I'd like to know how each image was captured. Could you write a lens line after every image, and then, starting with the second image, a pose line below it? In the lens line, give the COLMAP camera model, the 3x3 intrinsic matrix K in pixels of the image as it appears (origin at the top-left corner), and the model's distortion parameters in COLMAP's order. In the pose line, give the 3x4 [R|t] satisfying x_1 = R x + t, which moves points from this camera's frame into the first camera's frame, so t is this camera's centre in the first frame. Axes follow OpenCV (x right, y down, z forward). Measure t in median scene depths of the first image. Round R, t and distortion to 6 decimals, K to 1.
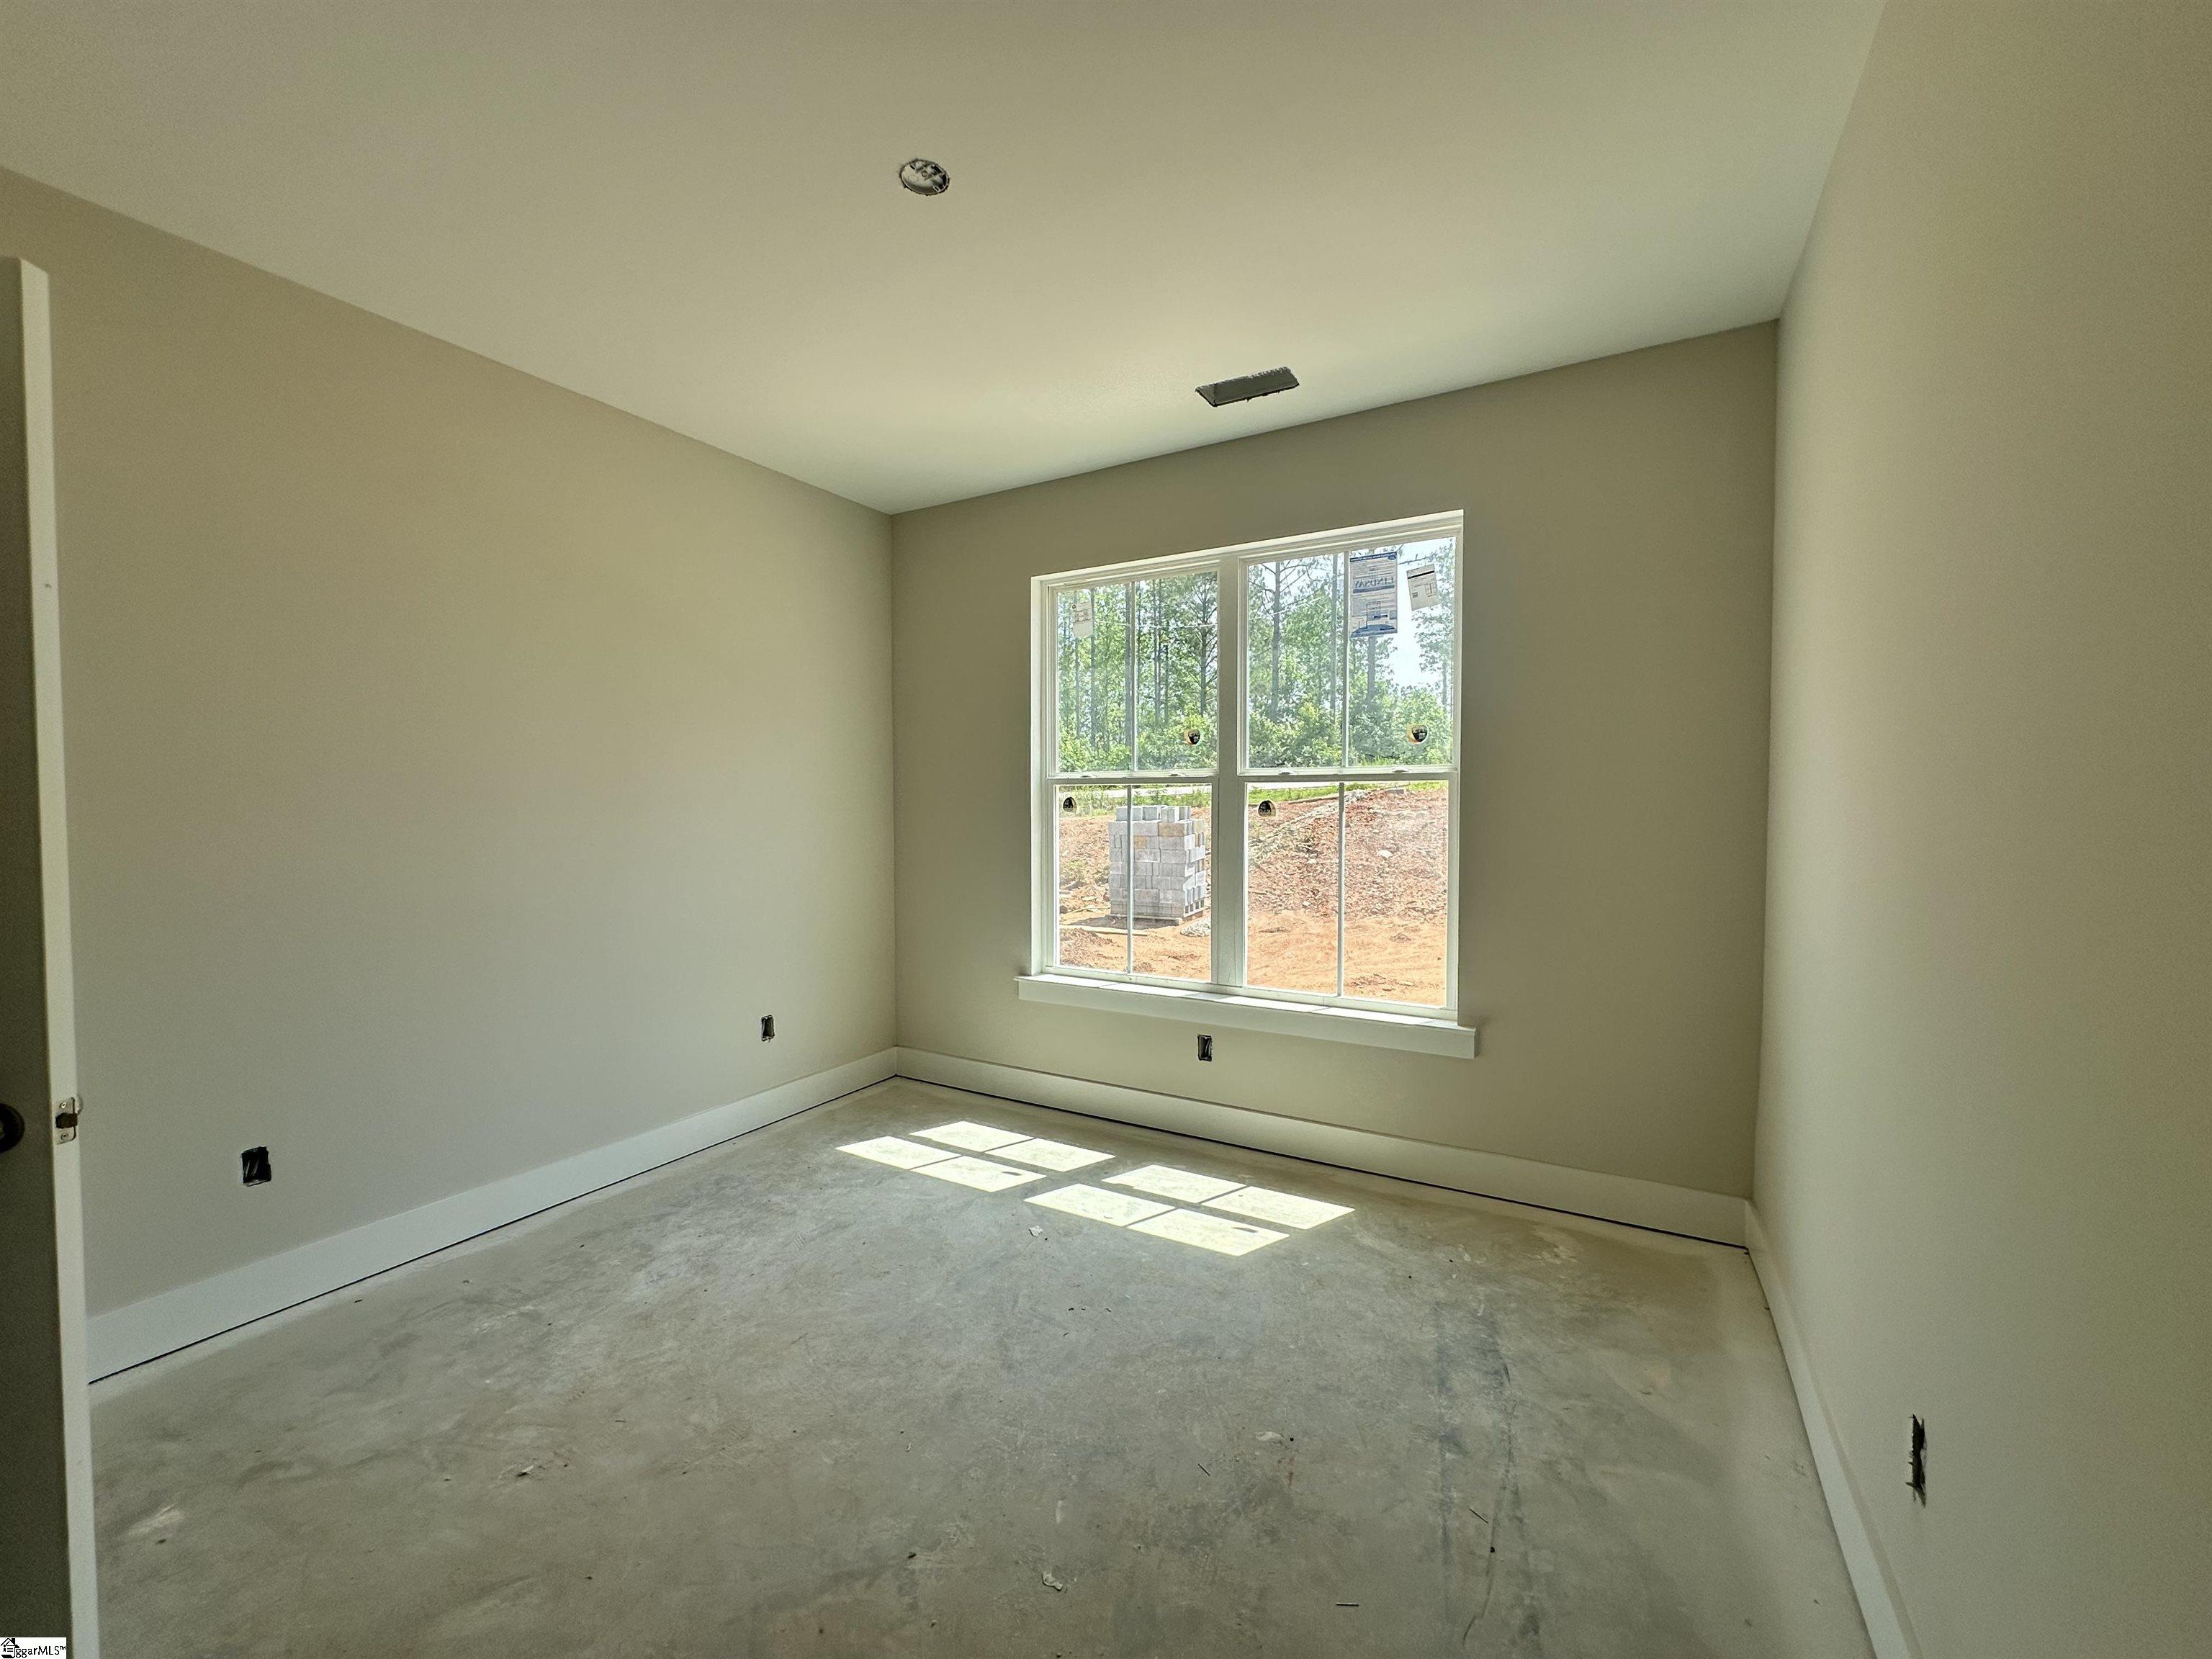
lens RADIAL K [[891.2, 0, 1093.6], [0, 891.2, 828.6], [0, 0, 1]] dist [-0.001513, 0.000459]
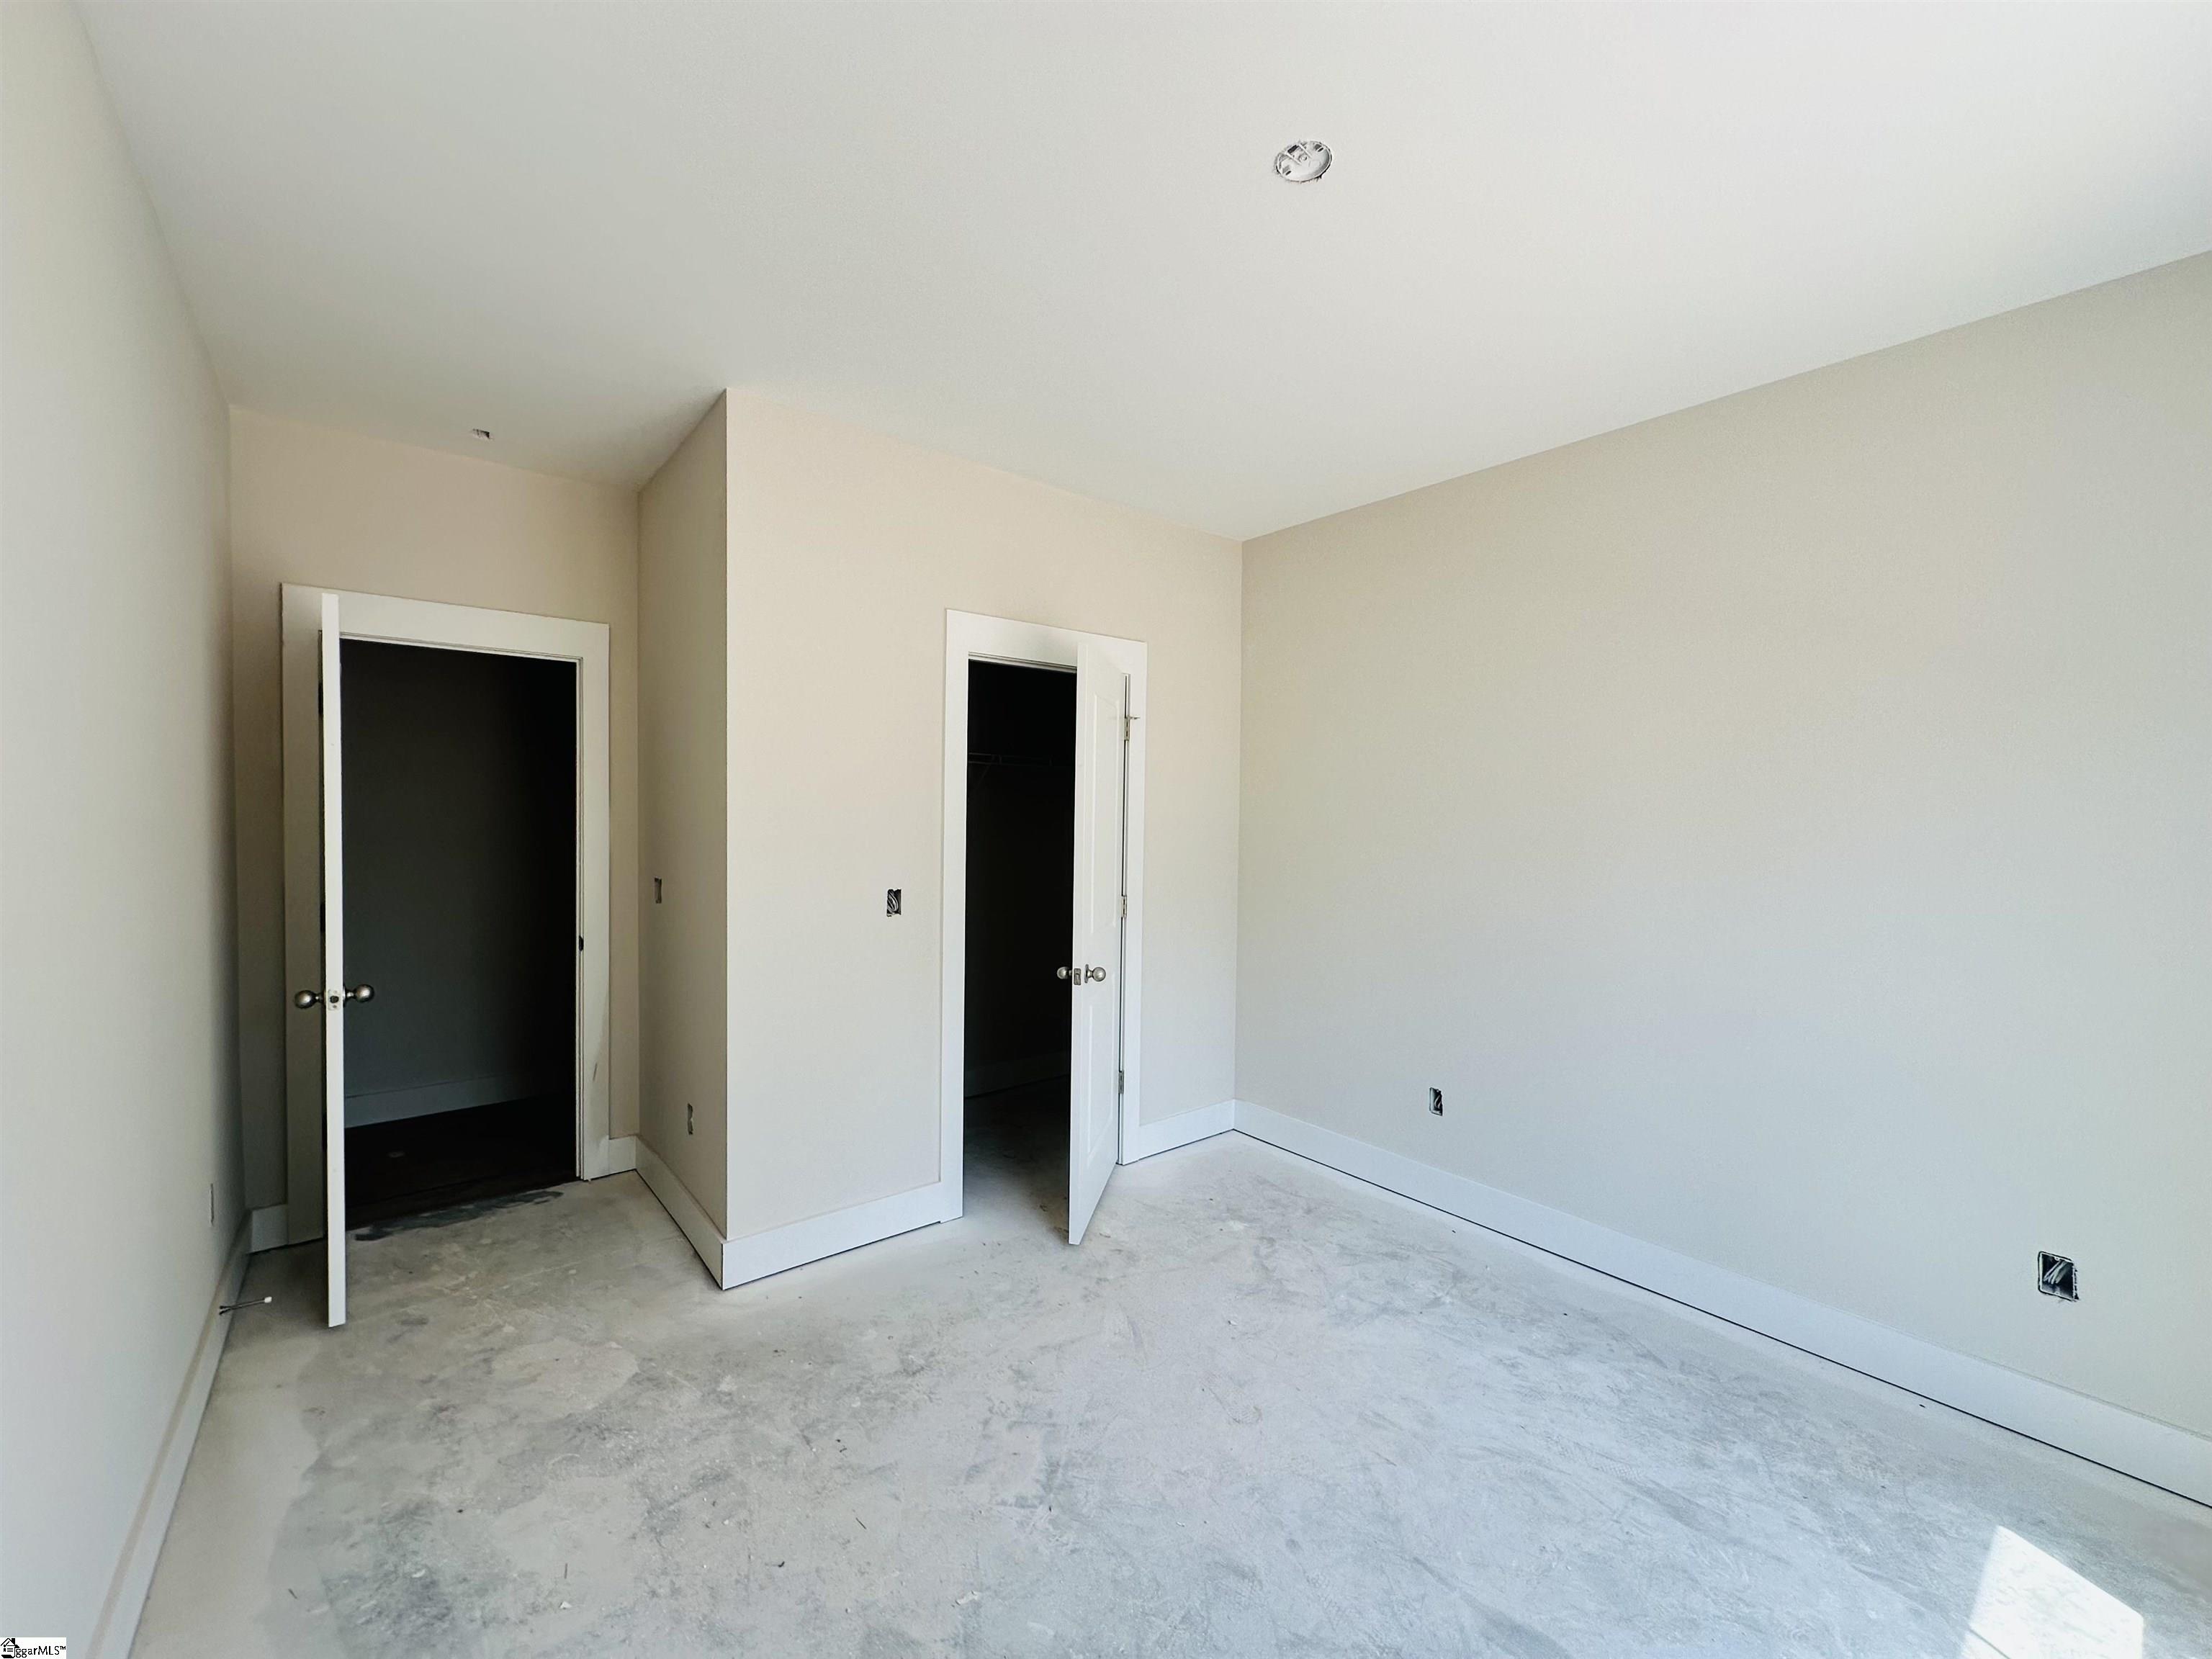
lens RADIAL K [[891.2, 0, 1107.0], [0, 891.2, 839.5], [0, 0, 1]] dist [-0.001513, 0.000459]
pose [[-0.354199, 0.021370, -0.934926, 0.505308], [-0.043845, 0.998260, 0.039429, -0.065449], [0.934142, 0.054957, -0.352646, 0.856747]]
